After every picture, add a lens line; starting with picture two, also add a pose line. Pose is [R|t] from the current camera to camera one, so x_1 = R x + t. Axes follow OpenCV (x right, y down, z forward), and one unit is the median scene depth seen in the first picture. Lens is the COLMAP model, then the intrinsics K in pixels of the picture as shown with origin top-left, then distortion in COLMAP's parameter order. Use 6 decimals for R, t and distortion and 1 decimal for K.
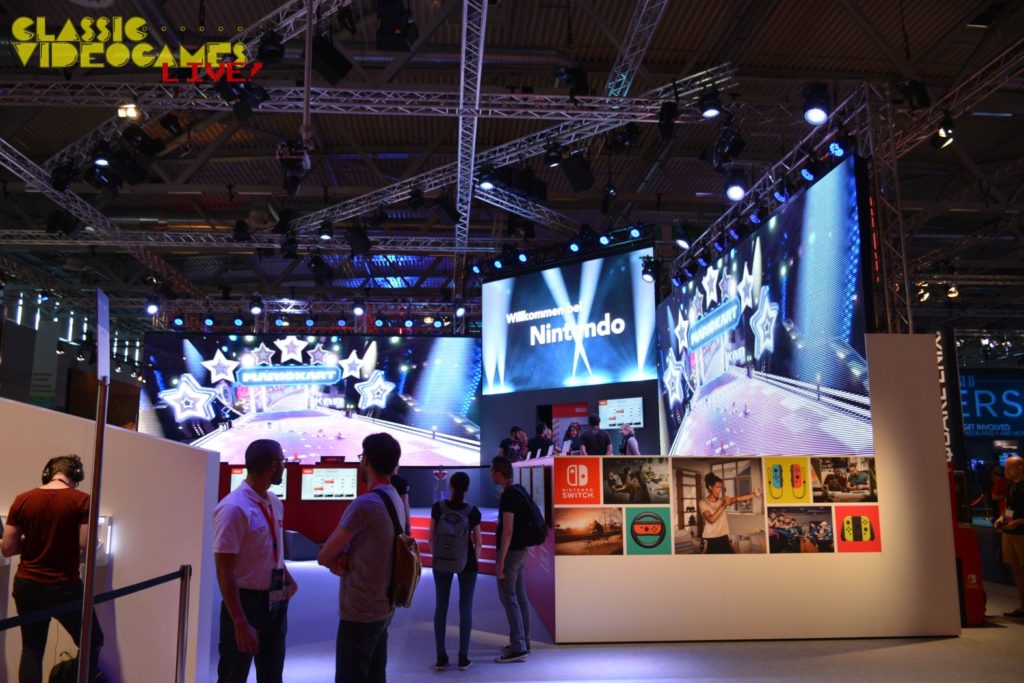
lens RADIAL K [[782.0, 0, 512.0], [0, 782.0, 341.5], [0, 0, 1]] dist [-0.020685, -0.002133]
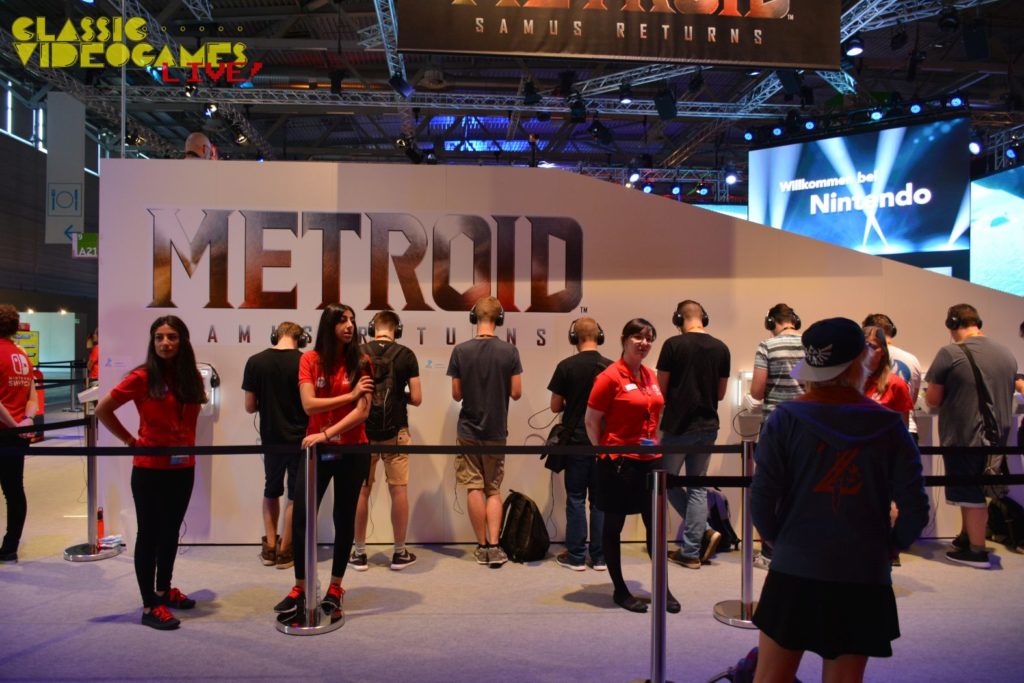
lens RADIAL K [[782.0, 0, 512.0], [0, 782.0, 341.5], [0, 0, 1]] dist [-0.020685, -0.002133]
pose [[0.999946, 0.009969, -0.002916, -0.368501], [-0.009323, 0.985193, 0.171198, -0.001574], [0.004579, -0.171162, 0.985232, -0.029751]]
